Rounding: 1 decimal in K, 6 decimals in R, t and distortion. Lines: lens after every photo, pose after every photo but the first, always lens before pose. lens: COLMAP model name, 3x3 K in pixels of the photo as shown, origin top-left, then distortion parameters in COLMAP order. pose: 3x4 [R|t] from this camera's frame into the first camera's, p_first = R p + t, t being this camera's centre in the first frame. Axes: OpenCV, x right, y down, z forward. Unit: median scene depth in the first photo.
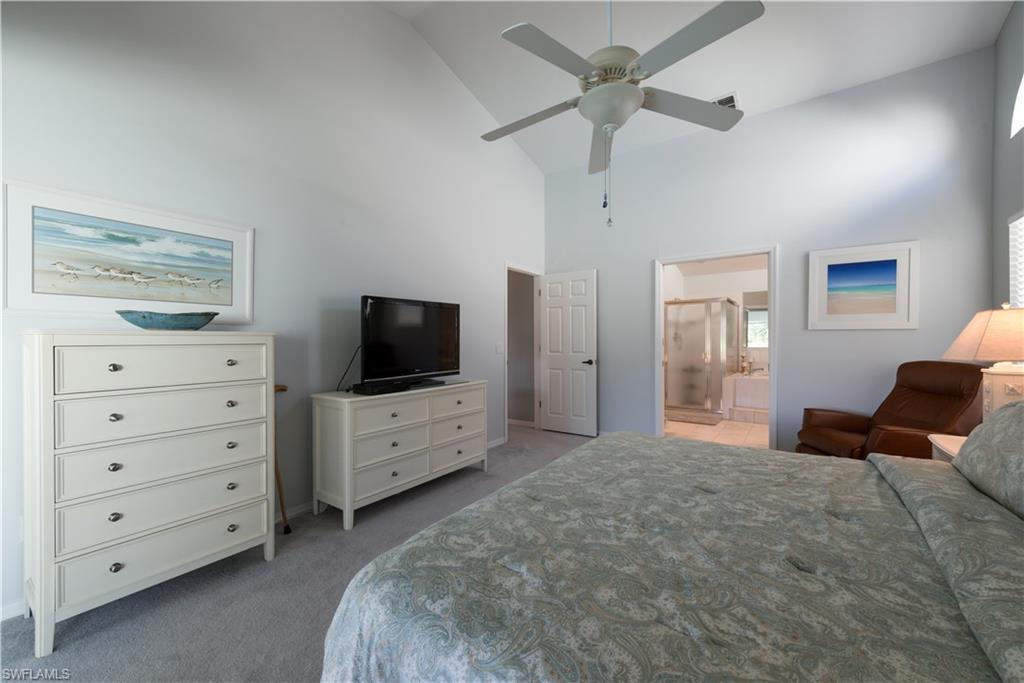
lens RADIAL K [[398.3, 0, 510.8], [0, 398.3, 346.1], [0, 0, 1]] dist [0.014289, -0.000486]
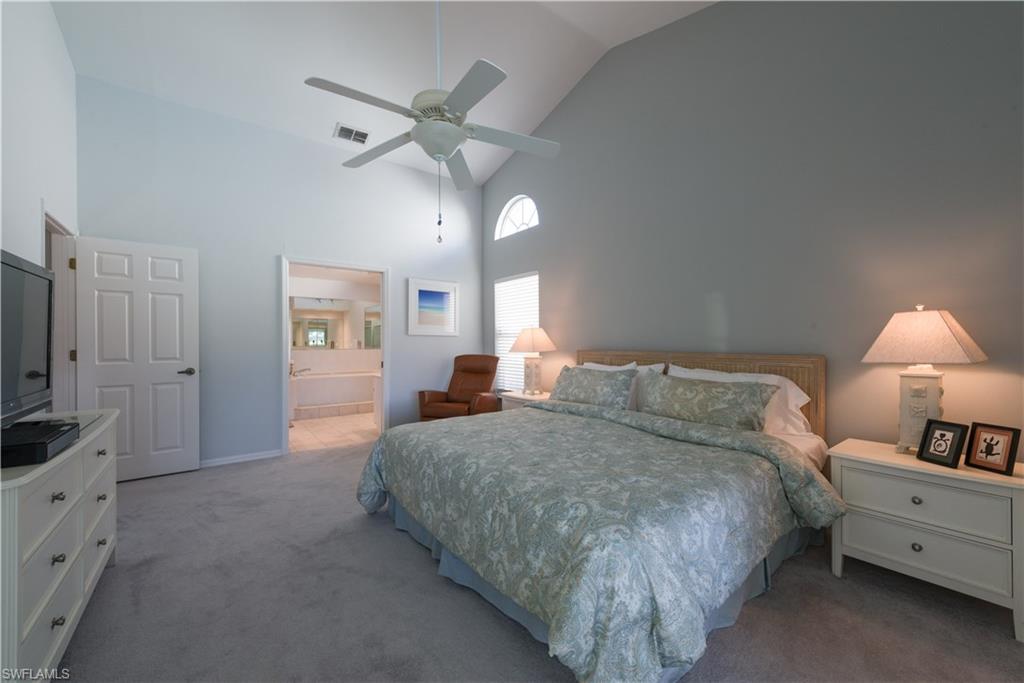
lens RADIAL K [[398.3, 0, 512.2], [0, 398.3, 344.7], [0, 0, 1]] dist [0.014289, -0.000486]
pose [[0.299185, -0.002648, 0.954192, -0.592462], [0.014926, 0.999887, -0.001906, 0.000904], [-0.954078, 0.014812, 0.299190, 0.344211]]
